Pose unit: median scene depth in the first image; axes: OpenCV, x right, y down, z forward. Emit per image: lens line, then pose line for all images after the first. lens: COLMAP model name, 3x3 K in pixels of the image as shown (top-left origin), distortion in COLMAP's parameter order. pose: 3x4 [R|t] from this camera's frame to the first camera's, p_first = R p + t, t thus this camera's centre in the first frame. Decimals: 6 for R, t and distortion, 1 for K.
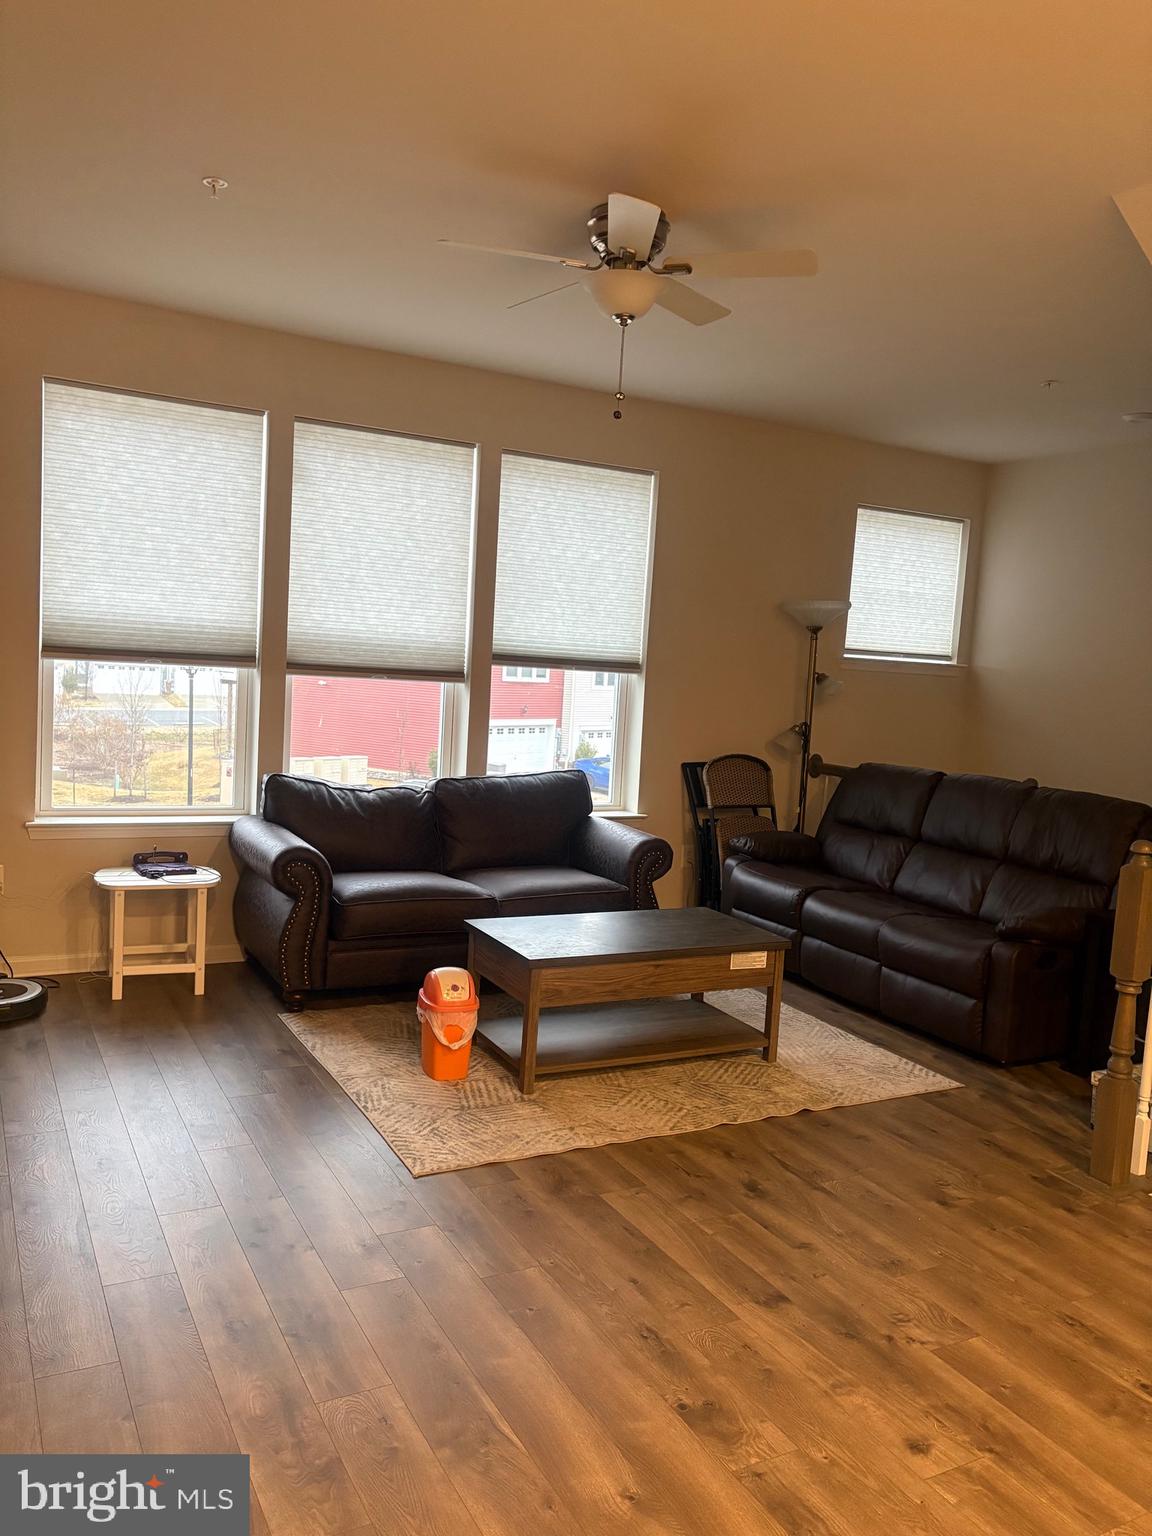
lens RADIAL K [[1168.3, 0, 577.2], [0, 1168.3, 761.8], [0, 0, 1]] dist [0.039914, -0.031889]
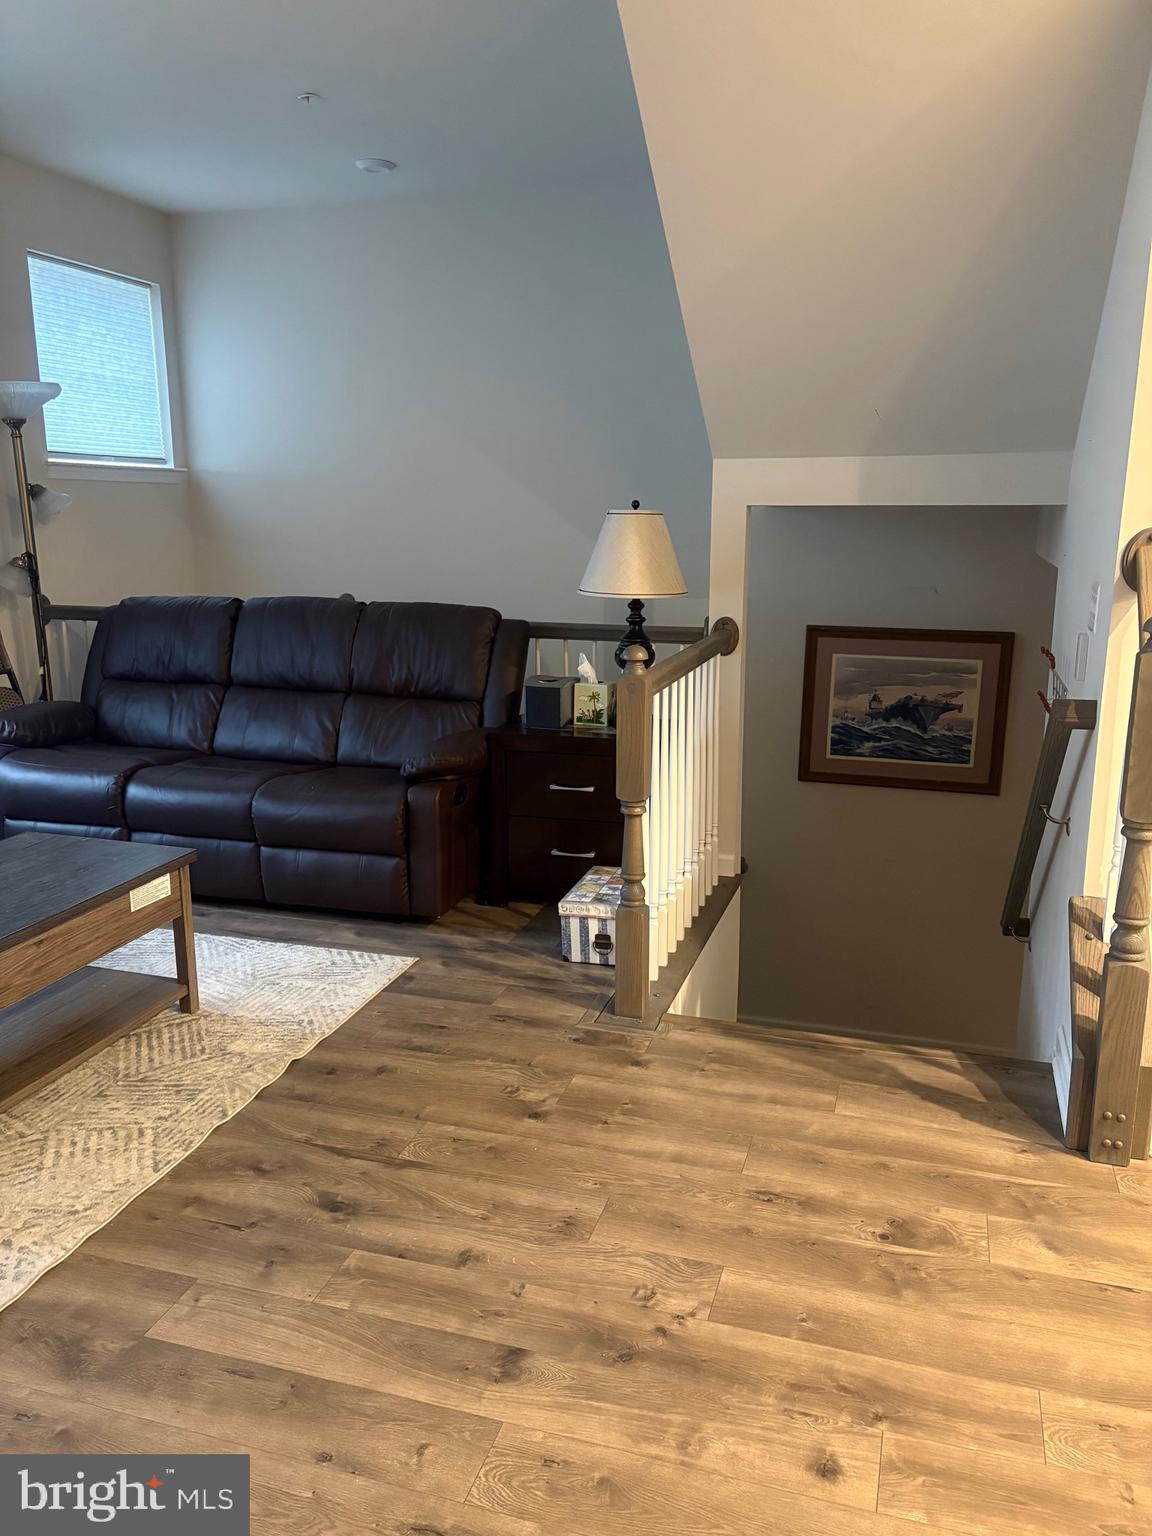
lens RADIAL K [[1168.3, 0, 581.3], [0, 1168.3, 775.4], [0, 0, 1]] dist [0.039914, -0.031889]
pose [[0.715674, -0.217754, 0.663622, -0.135388], [0.106155, 0.973031, 0.204798, -0.020016], [-0.690320, -0.076122, 0.719488, 0.334127]]
